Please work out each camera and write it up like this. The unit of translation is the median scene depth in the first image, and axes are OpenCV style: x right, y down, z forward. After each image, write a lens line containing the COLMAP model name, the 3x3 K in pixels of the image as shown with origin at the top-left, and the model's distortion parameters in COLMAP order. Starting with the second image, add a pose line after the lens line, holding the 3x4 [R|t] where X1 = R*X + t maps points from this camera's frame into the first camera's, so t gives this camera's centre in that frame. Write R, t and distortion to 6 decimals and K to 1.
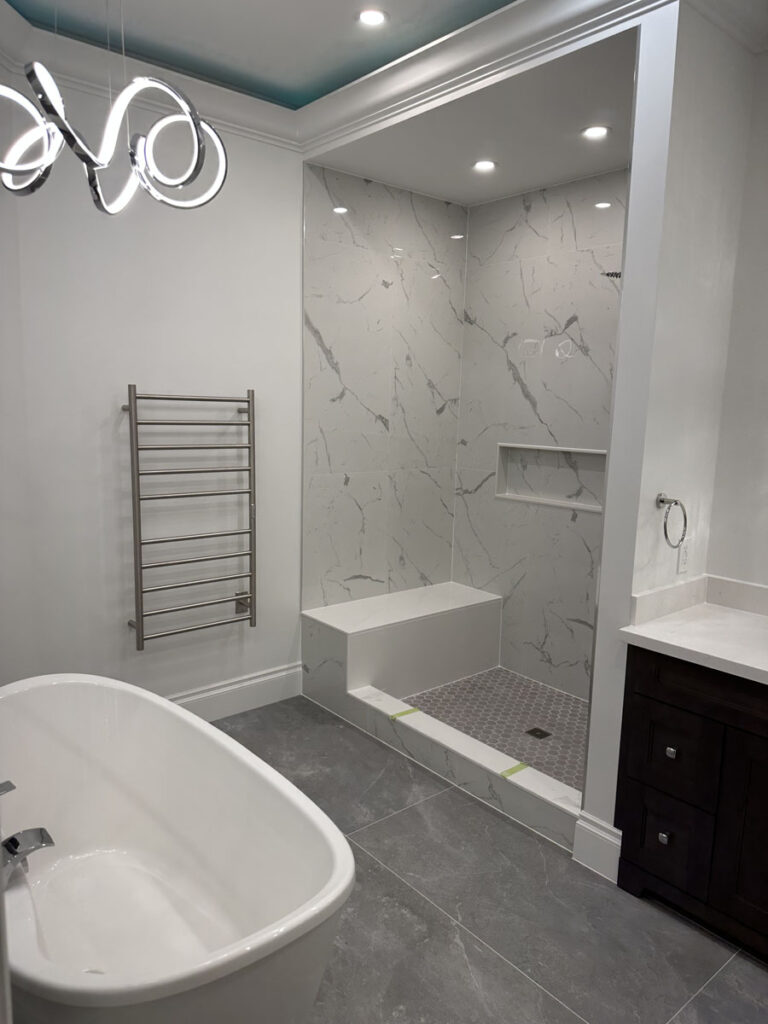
lens RADIAL K [[715.7, 0, 381.4], [0, 715.7, 513.5], [0, 0, 1]] dist [0.135362, -0.197925]
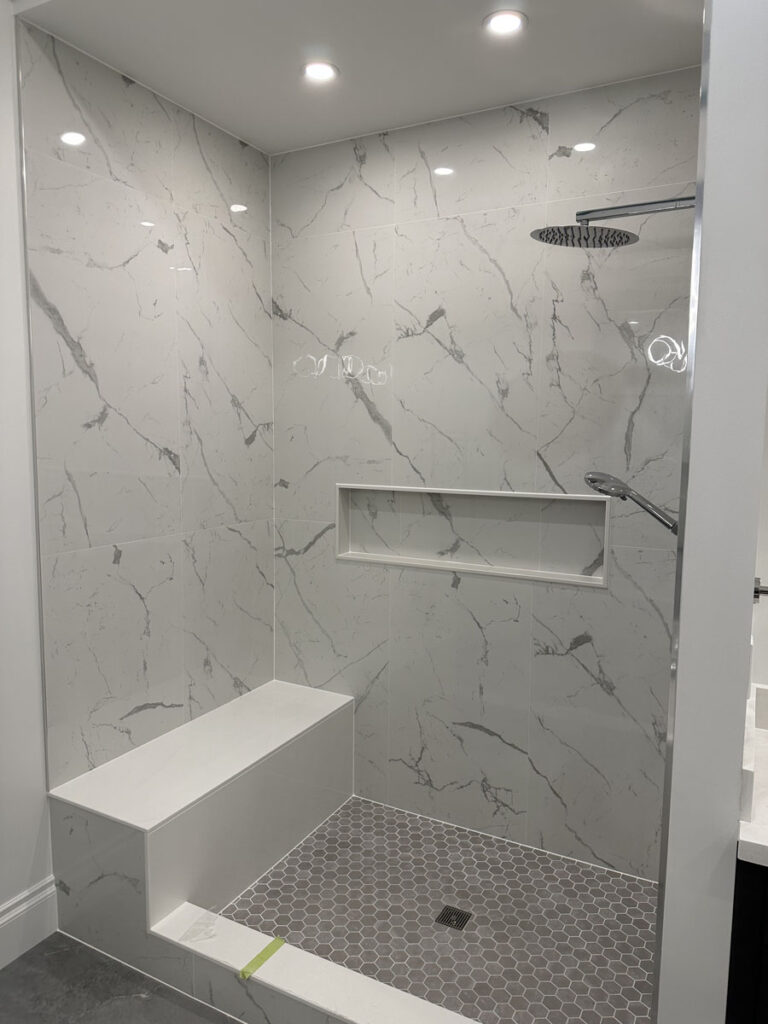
lens RADIAL K [[715.7, 0, 381.4], [0, 715.7, 513.5], [0, 0, 1]] dist [0.135362, -0.197925]
pose [[0.930049, -0.056659, 0.363040, -0.062137], [0.069524, 0.997327, -0.022457, -0.052464], [-0.360797, 0.046126, 0.931503, 0.339794]]
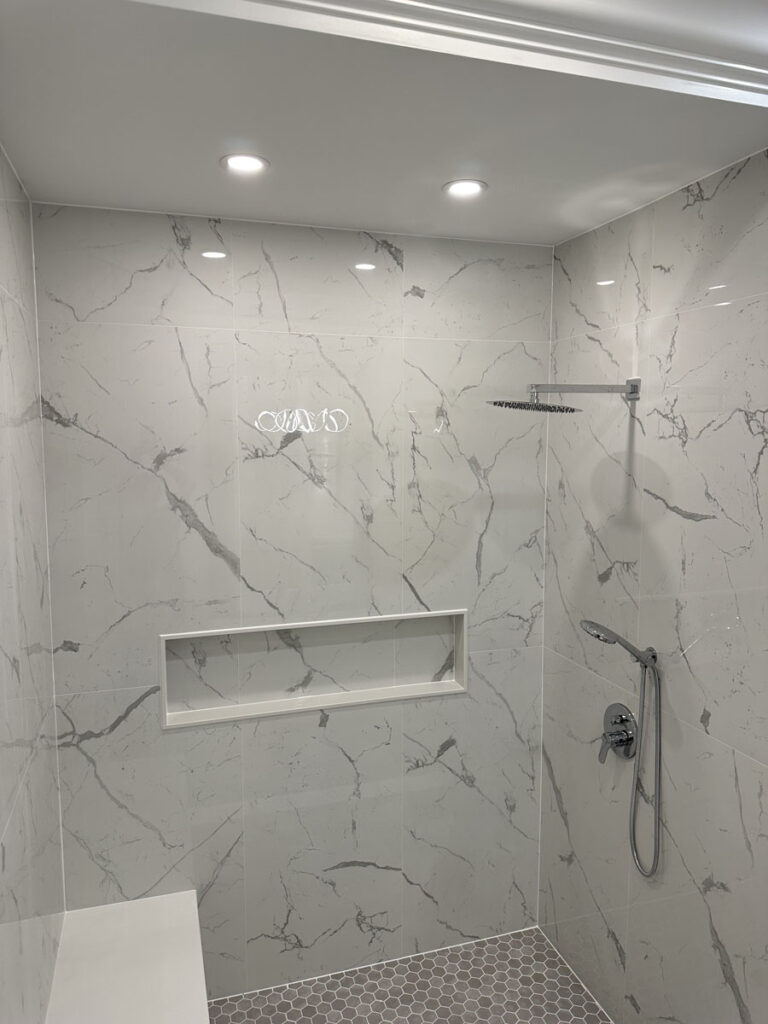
lens RADIAL K [[720.3, 0, 386.0], [0, 720.3, 505.8], [0, 0, 1]] dist [0.101594, -0.137488]
pose [[0.382887, -0.125971, 0.915166, -0.301897], [0.144760, 0.986602, 0.075239, -0.231663], [-0.912382, 0.103672, 0.395993, 0.644576]]
